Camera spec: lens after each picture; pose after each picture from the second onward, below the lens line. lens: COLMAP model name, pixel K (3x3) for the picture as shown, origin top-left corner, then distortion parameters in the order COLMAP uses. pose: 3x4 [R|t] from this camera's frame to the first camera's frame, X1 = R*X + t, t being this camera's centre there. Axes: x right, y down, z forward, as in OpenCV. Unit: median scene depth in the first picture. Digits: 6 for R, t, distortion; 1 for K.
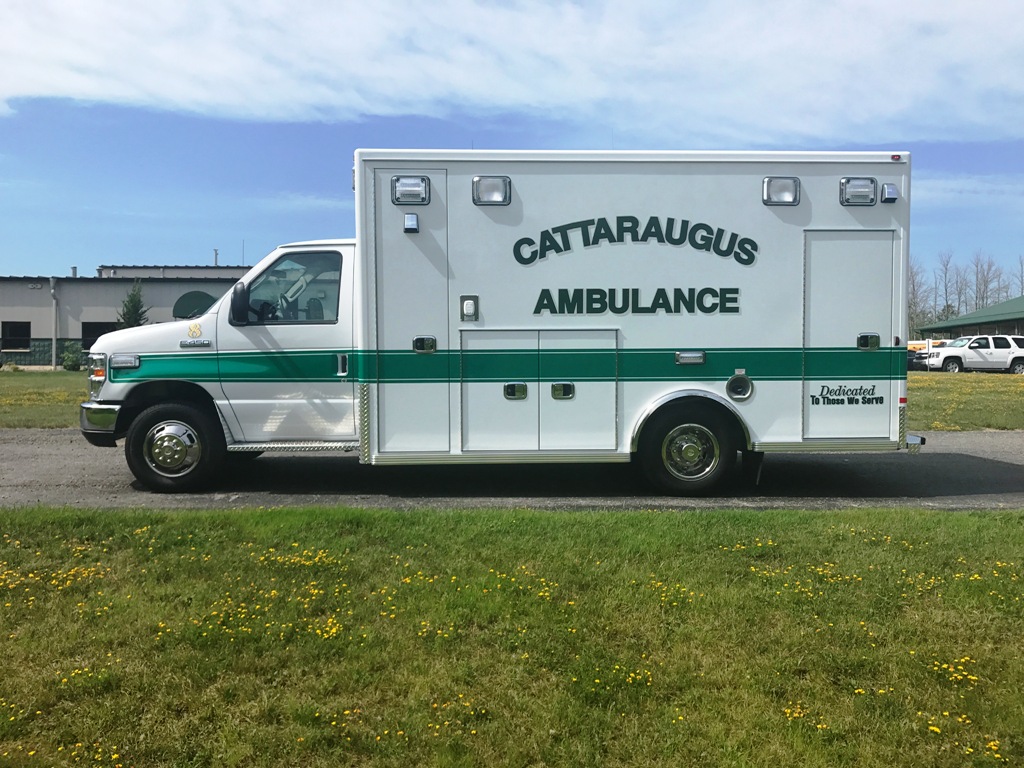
lens RADIAL K [[843.9, 0, 503.0], [0, 843.9, 390.7], [0, 0, 1]] dist [0.052533, -0.081935]
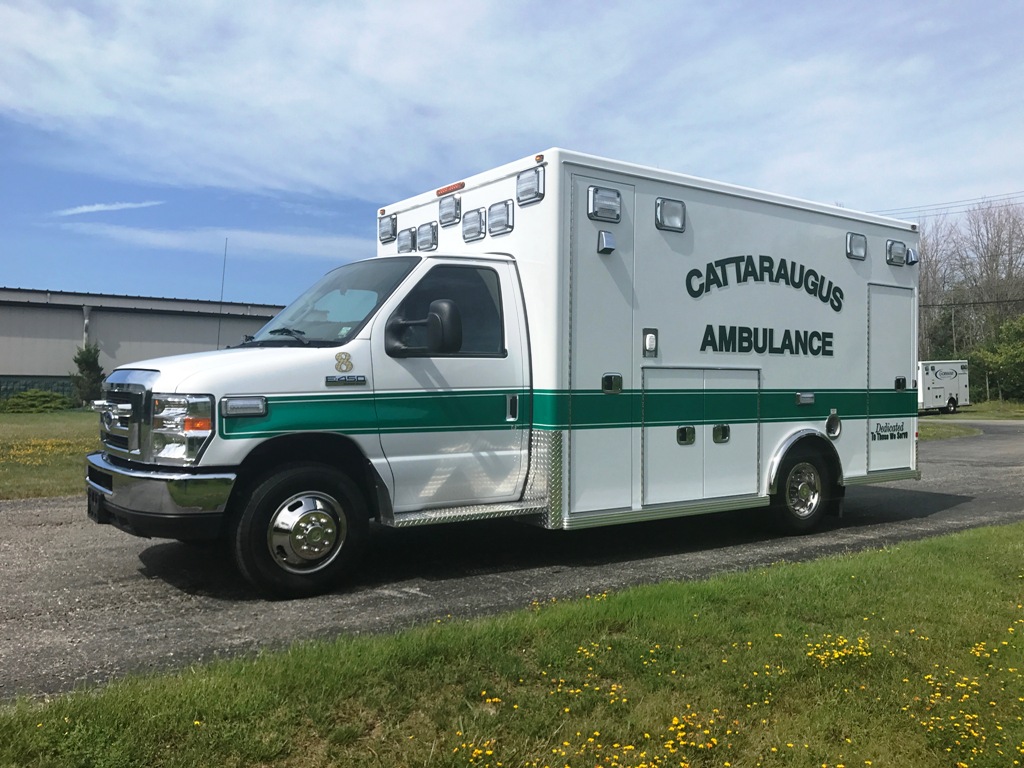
lens RADIAL K [[843.9, 0, 504.0], [0, 843.9, 385.5], [0, 0, 1]] dist [0.052533, -0.081935]
pose [[0.833982, 0.006353, 0.551756, -0.651483], [0.024714, 0.998500, -0.048851, -0.013153], [-0.551239, 0.054377, 0.832574, 0.345114]]
